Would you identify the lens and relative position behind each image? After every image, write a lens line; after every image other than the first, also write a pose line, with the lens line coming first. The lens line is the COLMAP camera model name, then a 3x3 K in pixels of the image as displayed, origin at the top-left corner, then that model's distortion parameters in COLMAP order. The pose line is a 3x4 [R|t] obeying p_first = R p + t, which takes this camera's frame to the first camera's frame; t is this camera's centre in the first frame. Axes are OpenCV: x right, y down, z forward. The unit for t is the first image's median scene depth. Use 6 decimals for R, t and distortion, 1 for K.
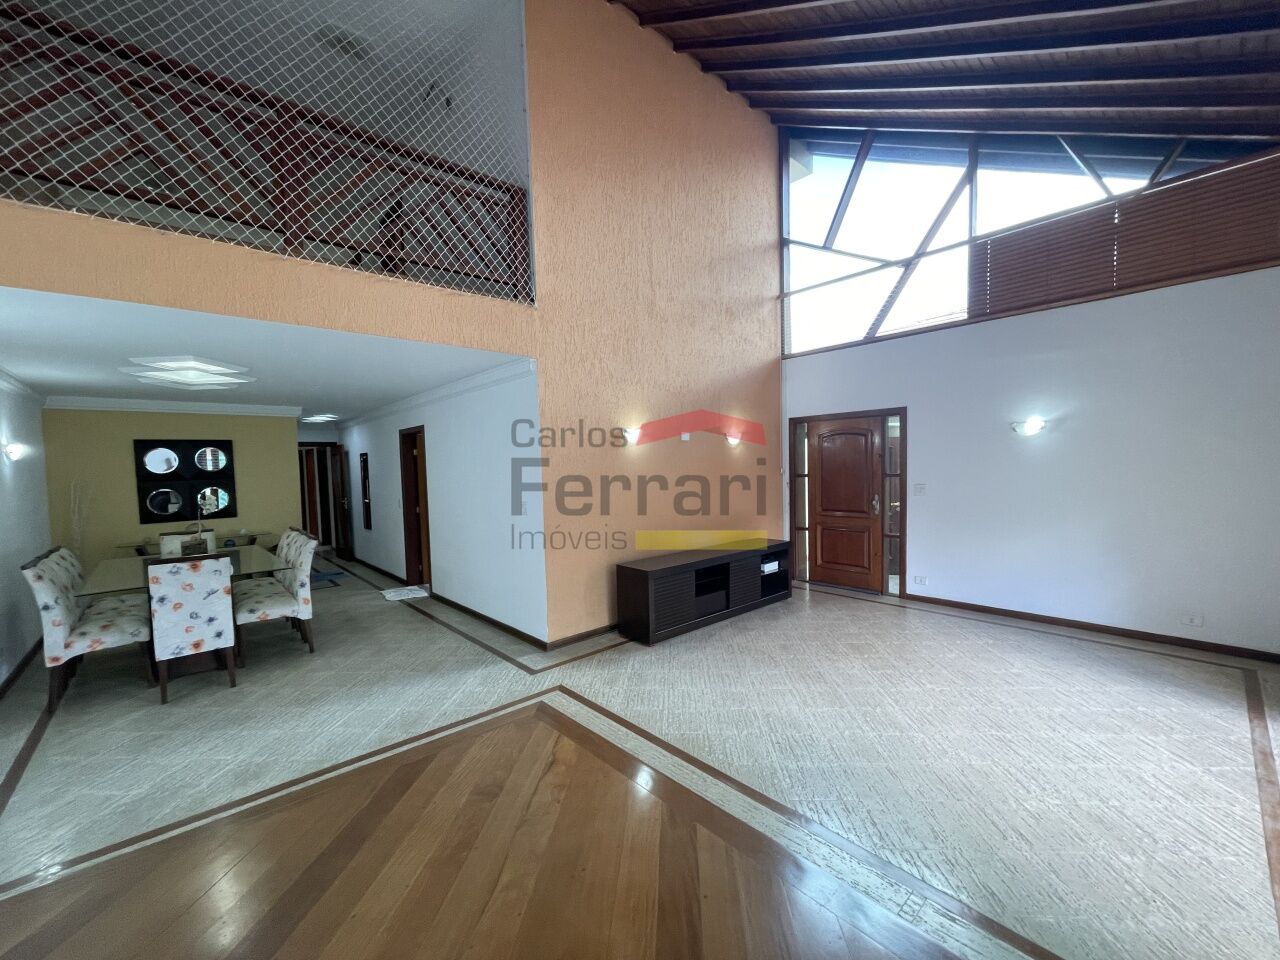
lens RADIAL K [[509.3, 0, 639.3], [0, 509.3, 491.5], [0, 0, 1]] dist [-0.001001, 0.000126]
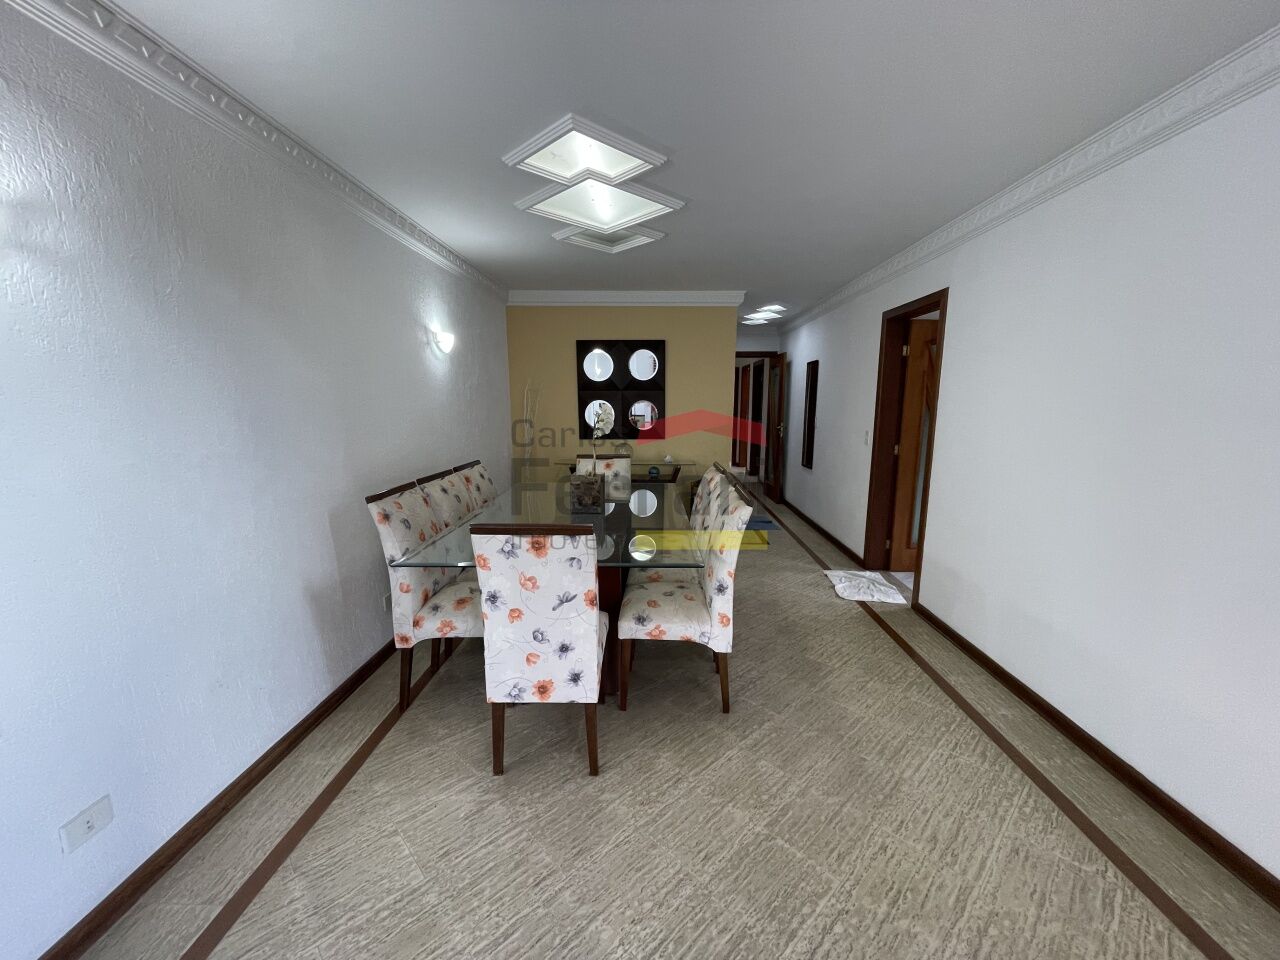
lens RADIAL K [[517.7, 0, 651.8], [0, 517.7, 490.0], [0, 0, 1]] dist [0.025318, -0.000063]
pose [[0.734457, 0.147221, -0.662495, -0.357983], [-0.059445, 0.986391, 0.153296, 0.008434], [0.676047, -0.073207, 0.733213, 0.541520]]
